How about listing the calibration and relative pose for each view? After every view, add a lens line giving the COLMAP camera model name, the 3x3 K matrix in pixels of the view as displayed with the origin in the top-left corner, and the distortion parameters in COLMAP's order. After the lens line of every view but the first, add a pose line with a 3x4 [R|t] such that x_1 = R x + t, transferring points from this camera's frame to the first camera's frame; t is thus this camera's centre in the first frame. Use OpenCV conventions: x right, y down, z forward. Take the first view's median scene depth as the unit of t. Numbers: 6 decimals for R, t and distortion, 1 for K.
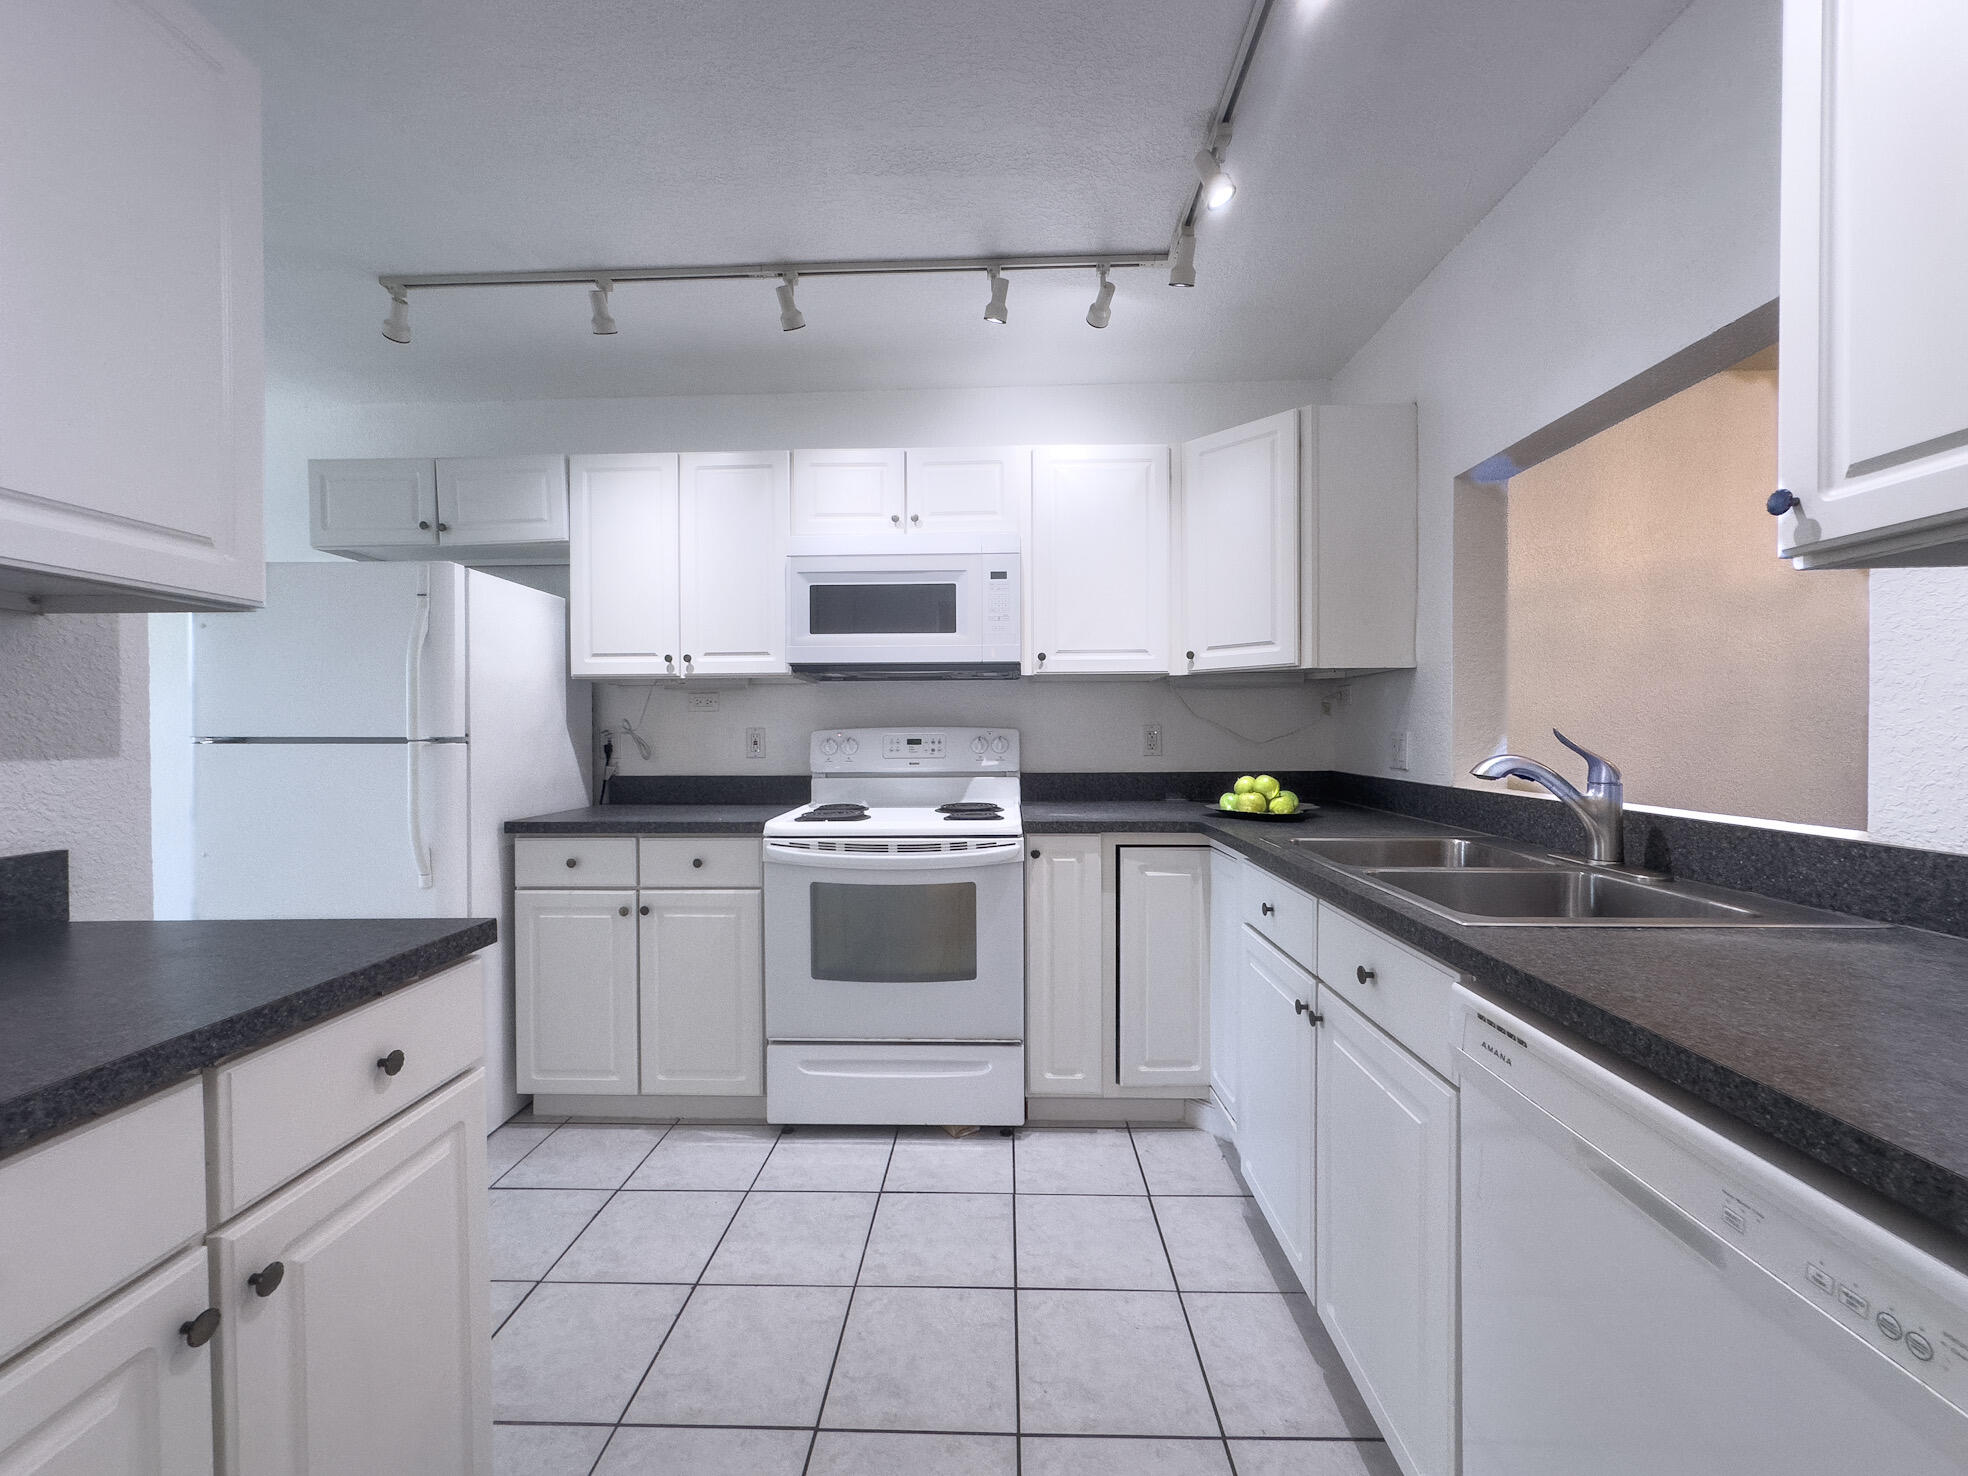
lens RADIAL K [[783.8, 0, 980.8], [0, 783.8, 737.2], [0, 0, 1]] dist [-0.005401, 0.001107]
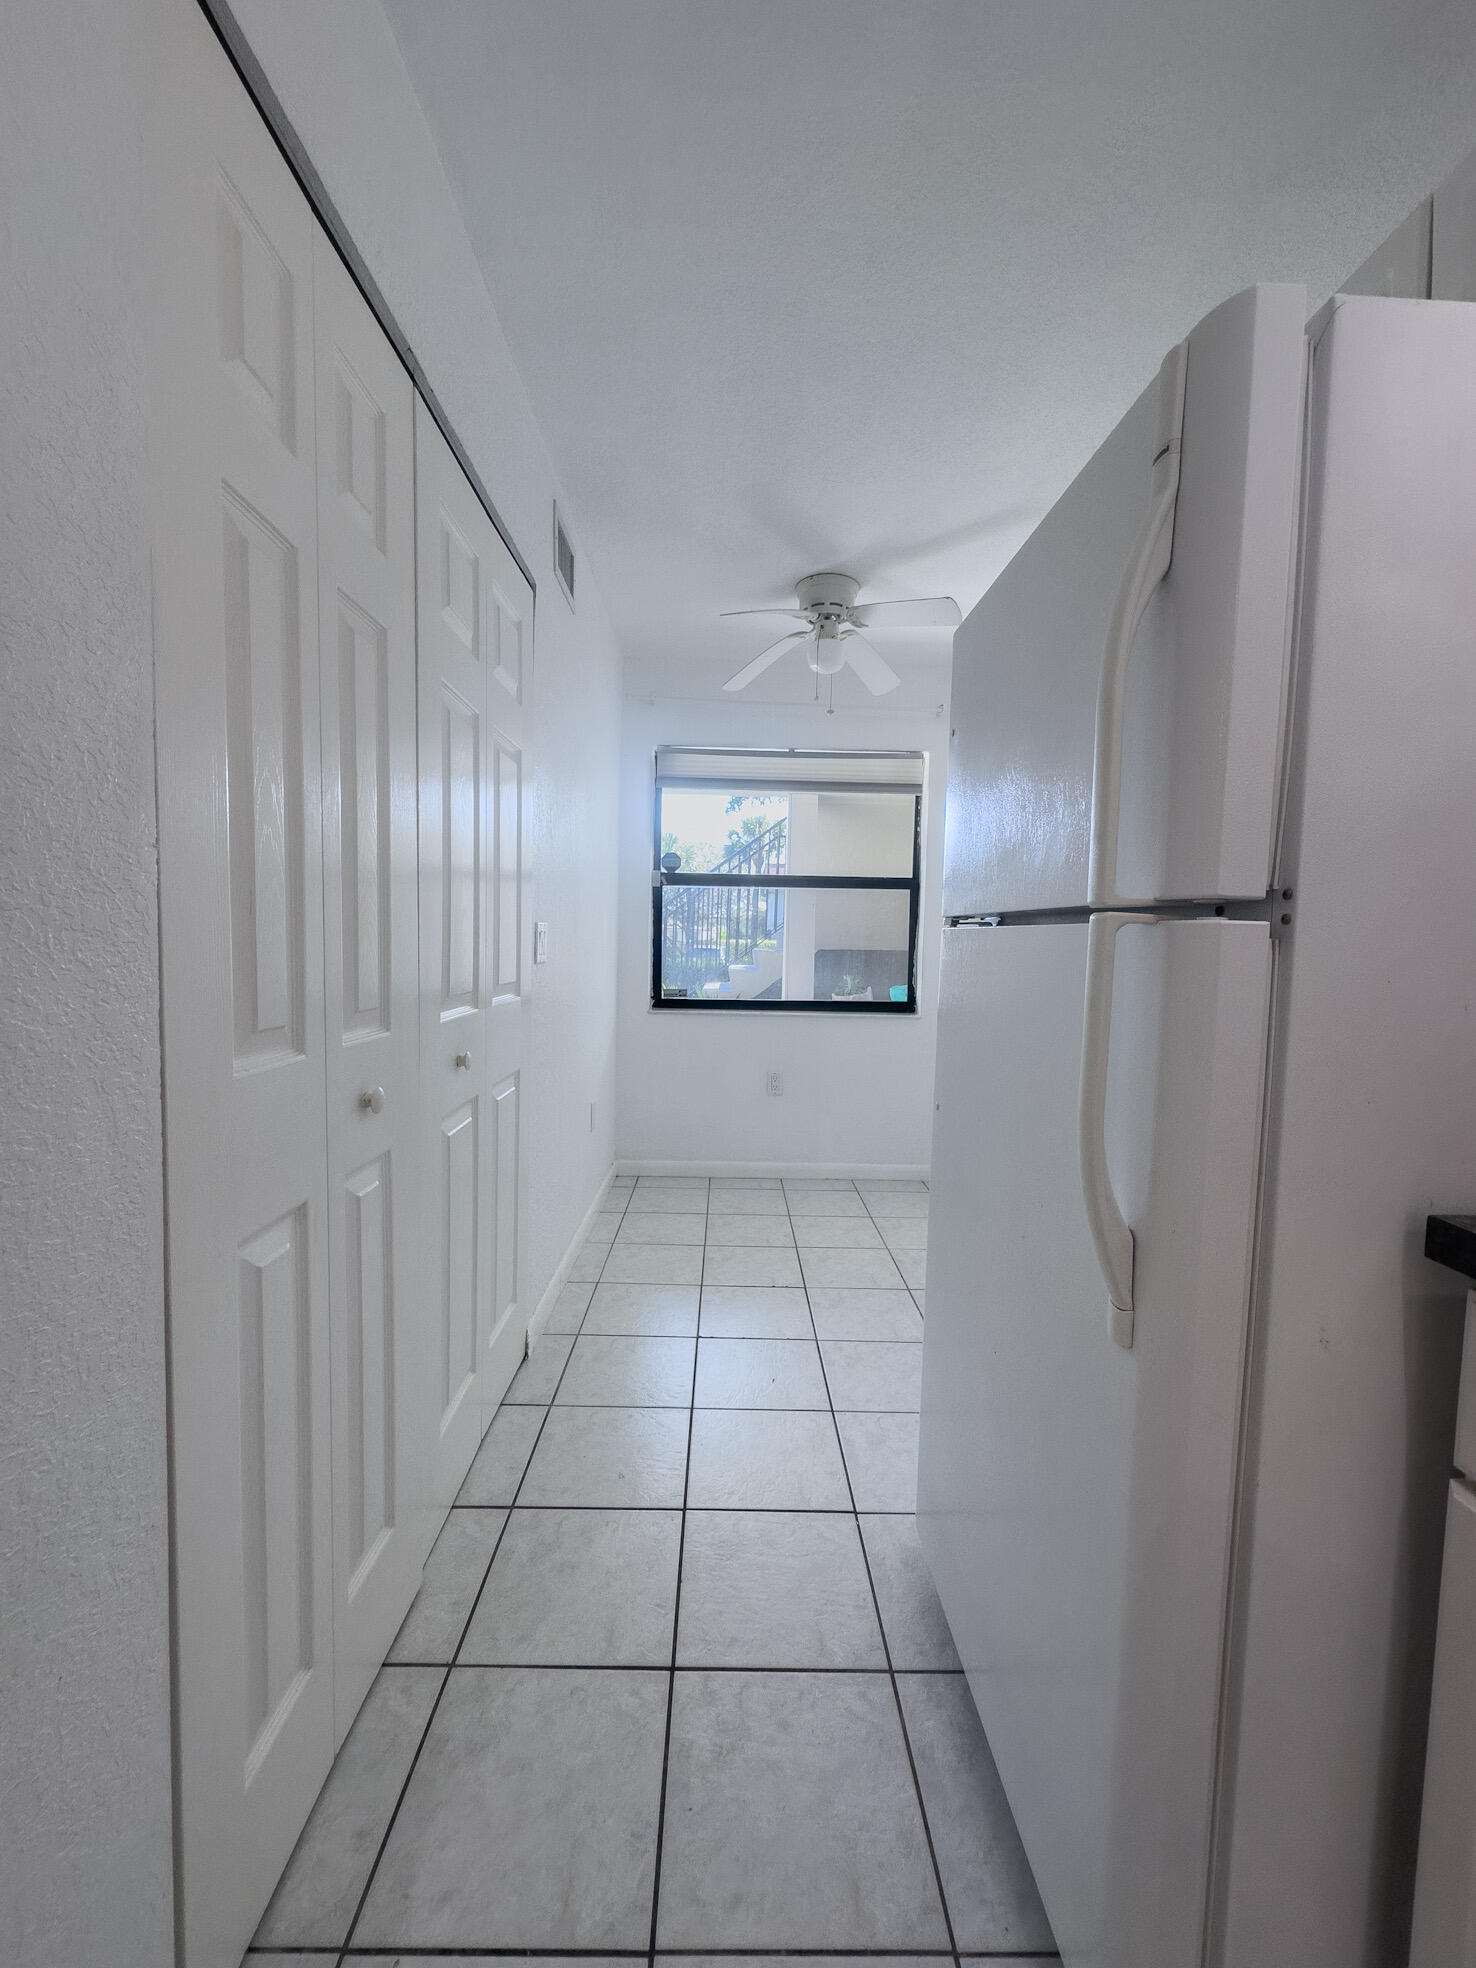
lens RADIAL K [[783.8, 0, 730.3], [0, 783.8, 984.0], [0, 0, 1]] dist [-0.005401, 0.001107]
pose [[0.046064, 0.063018, -0.996949, -0.361722], [-0.031726, 0.997597, 0.061593, 0.019353], [0.998435, 0.028792, 0.047953, 0.759666]]
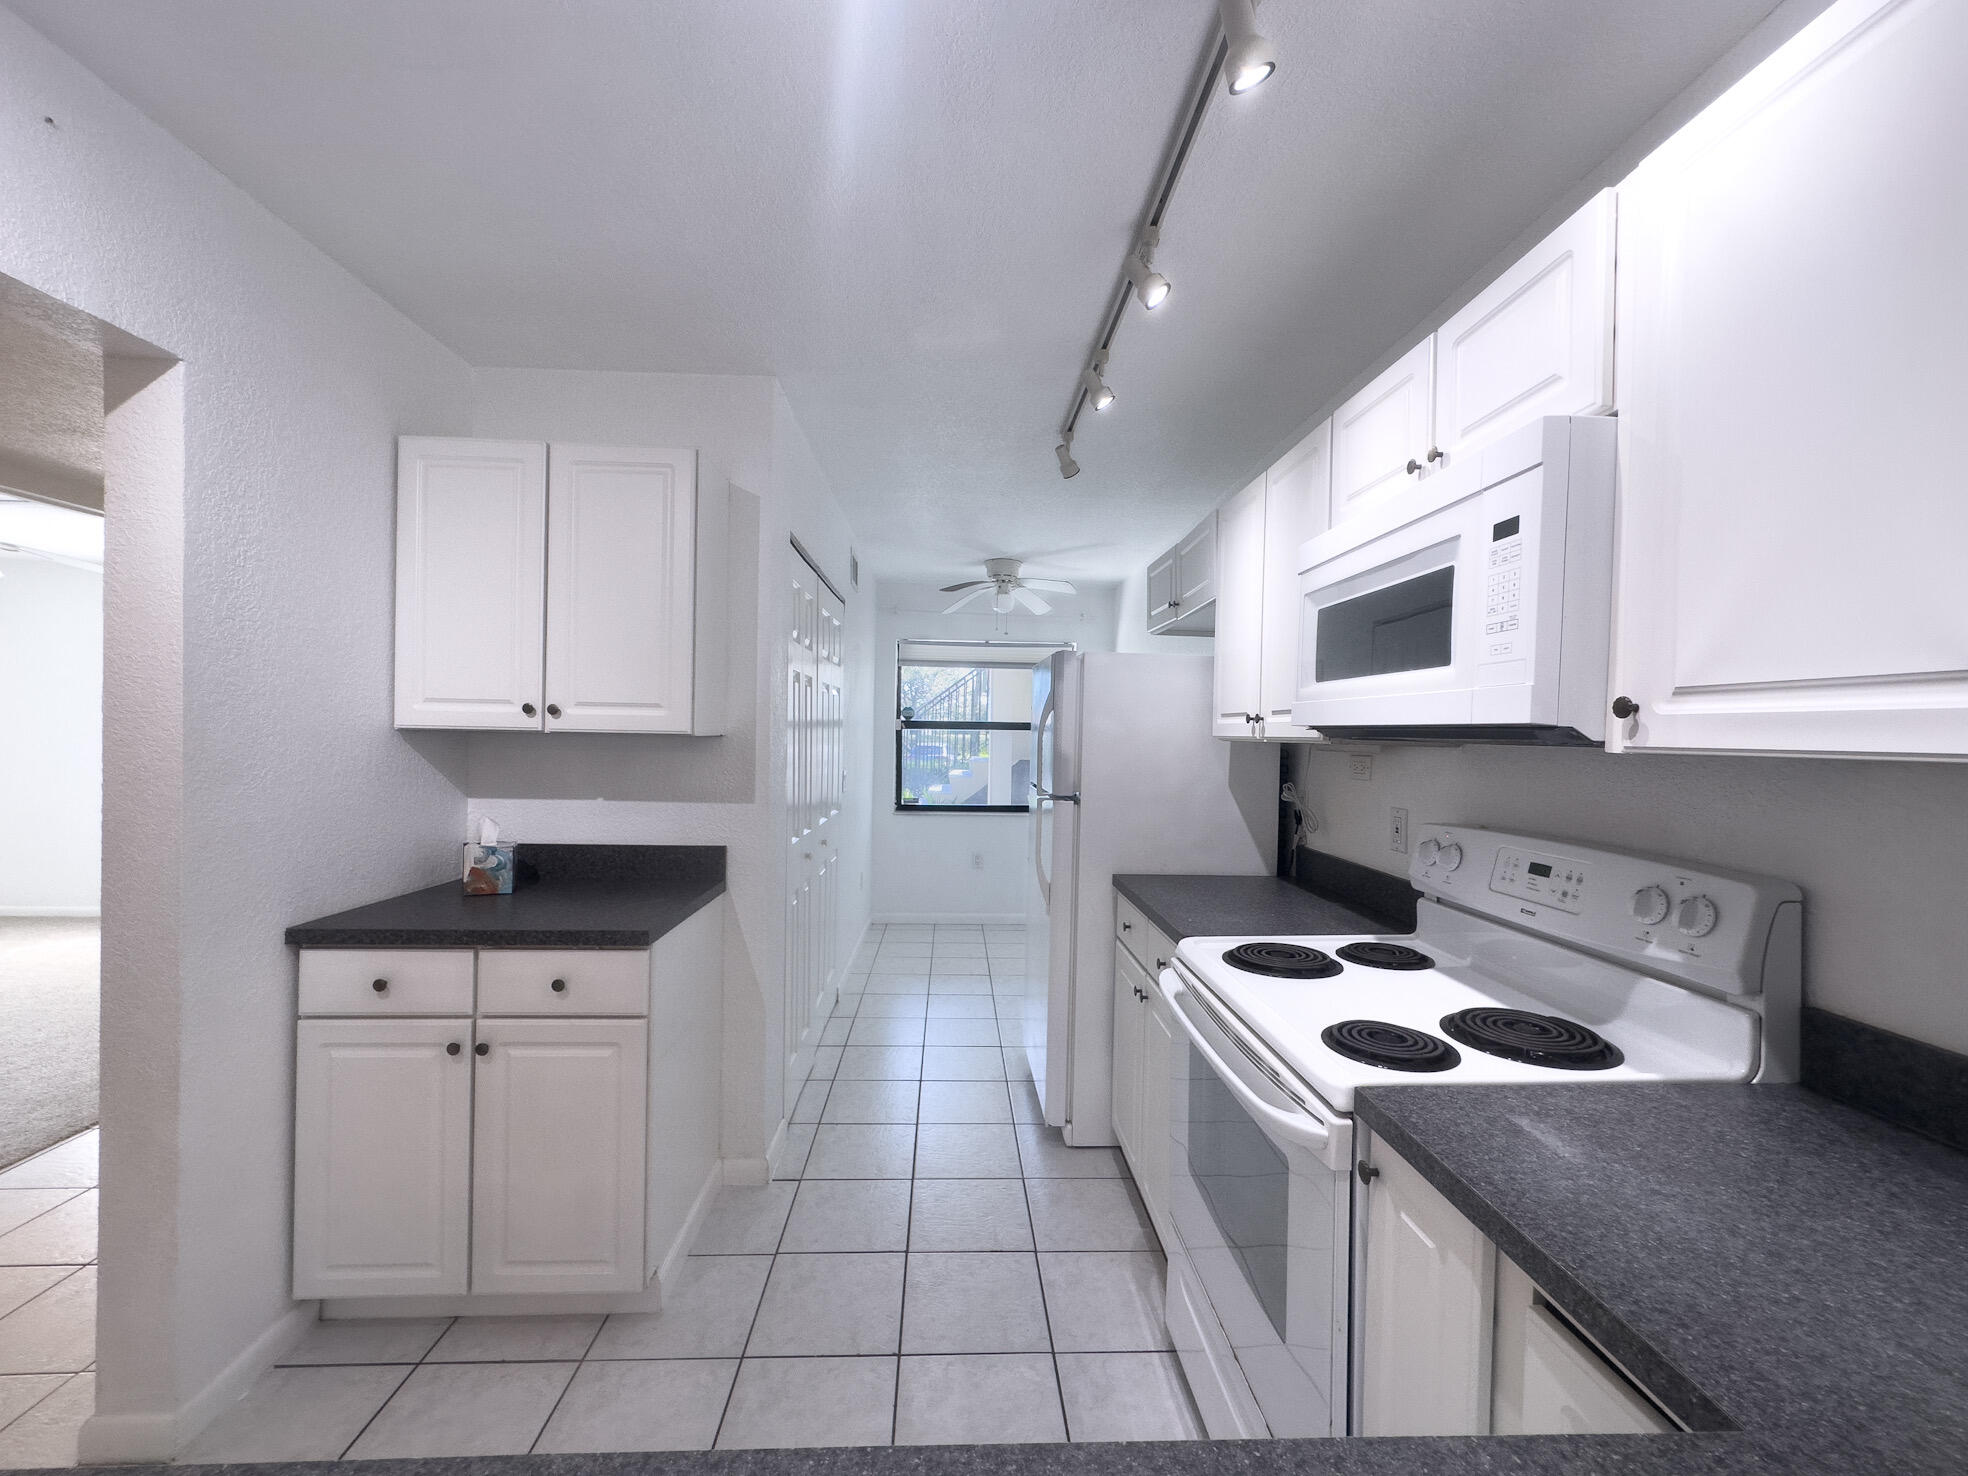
lens RADIAL K [[783.8, 0, 979.5], [0, 783.8, 738.8], [0, 0, 1]] dist [-0.005401, 0.001107]
pose [[0.077713, 0.015653, -0.996853, 0.486392], [-0.027345, 0.999534, 0.013563, -0.095032], [0.996601, 0.026205, 0.078104, 0.740940]]
